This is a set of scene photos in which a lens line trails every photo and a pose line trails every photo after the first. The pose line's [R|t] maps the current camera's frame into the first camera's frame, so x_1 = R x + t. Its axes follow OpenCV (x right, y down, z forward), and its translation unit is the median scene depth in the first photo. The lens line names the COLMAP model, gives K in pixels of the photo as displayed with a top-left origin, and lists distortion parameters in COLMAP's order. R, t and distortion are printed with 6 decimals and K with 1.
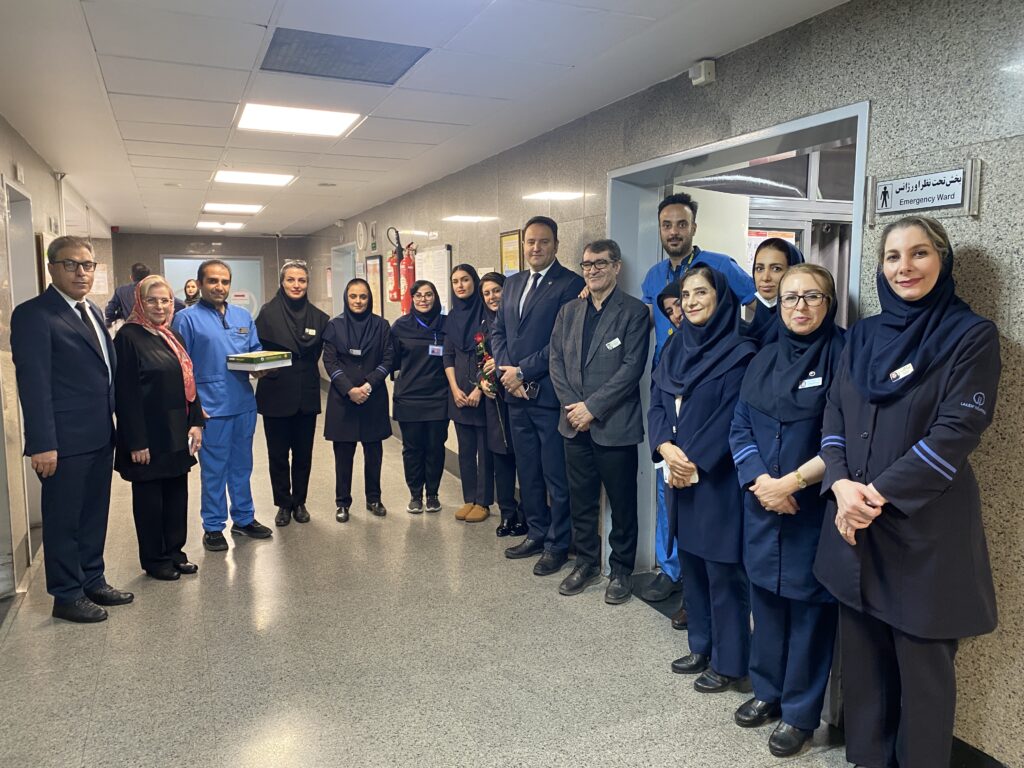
lens RADIAL K [[783.9, 0, 512.9], [0, 783.9, 385.4], [0, 0, 1]] dist [0.004505, 0.005419]
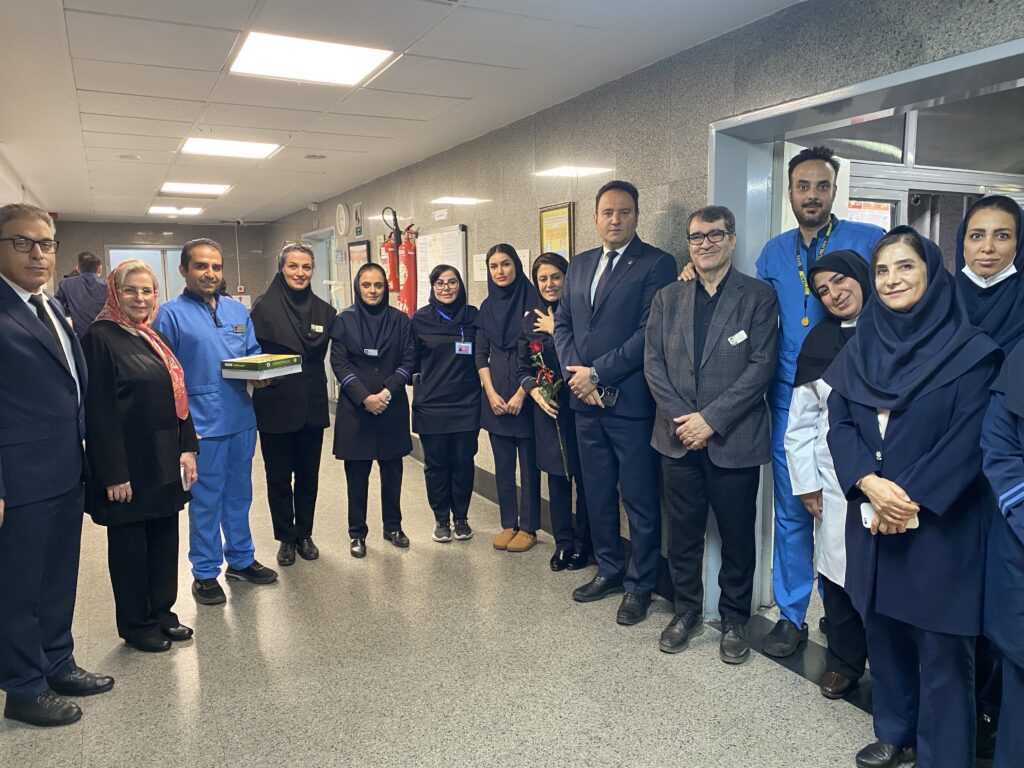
lens RADIAL K [[783.9, 0, 511.8], [0, 783.9, 381.0], [0, 0, 1]] dist [0.004505, 0.005419]
pose [[0.997656, -0.020308, 0.065343, -0.129340], [0.019967, 0.999783, 0.005861, -0.016637], [-0.065448, -0.004542, 0.997846, 0.196602]]
